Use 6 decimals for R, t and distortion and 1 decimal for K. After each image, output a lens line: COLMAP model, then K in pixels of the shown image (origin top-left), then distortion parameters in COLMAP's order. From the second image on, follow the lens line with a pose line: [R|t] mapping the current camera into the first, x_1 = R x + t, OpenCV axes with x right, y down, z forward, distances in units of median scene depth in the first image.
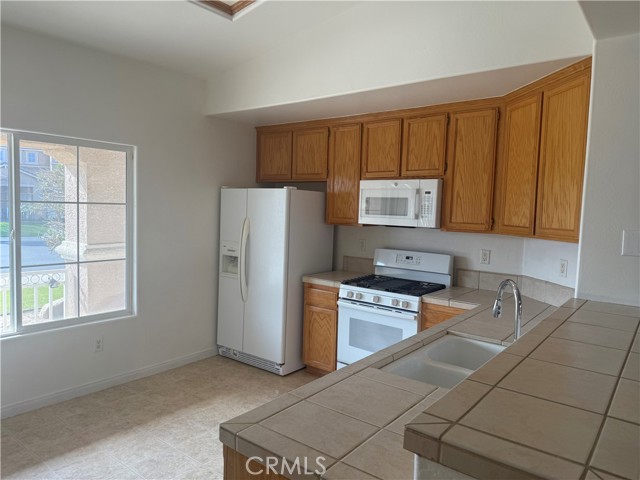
lens RADIAL K [[444.9, 0, 320.0], [0, 444.9, 240.0], [0, 0, 1]] dist [0.004499, 0.001606]
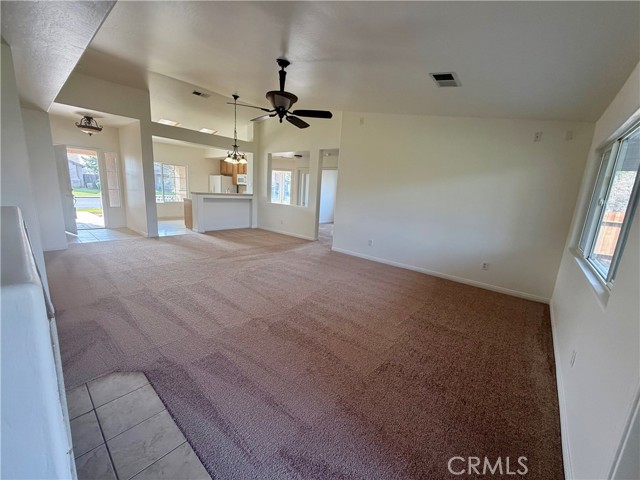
lens RADIAL K [[254.7, 0, 320.0], [0, 254.7, 240.0], [0, 0, 1]] dist [-0.000869, -0.000016]
pose [[0.998601, 0.041275, -0.033061, 0.966185], [-0.037147, 0.992436, 0.117010, 0.180032], [0.037640, -0.115619, 0.992580, -1.501300]]
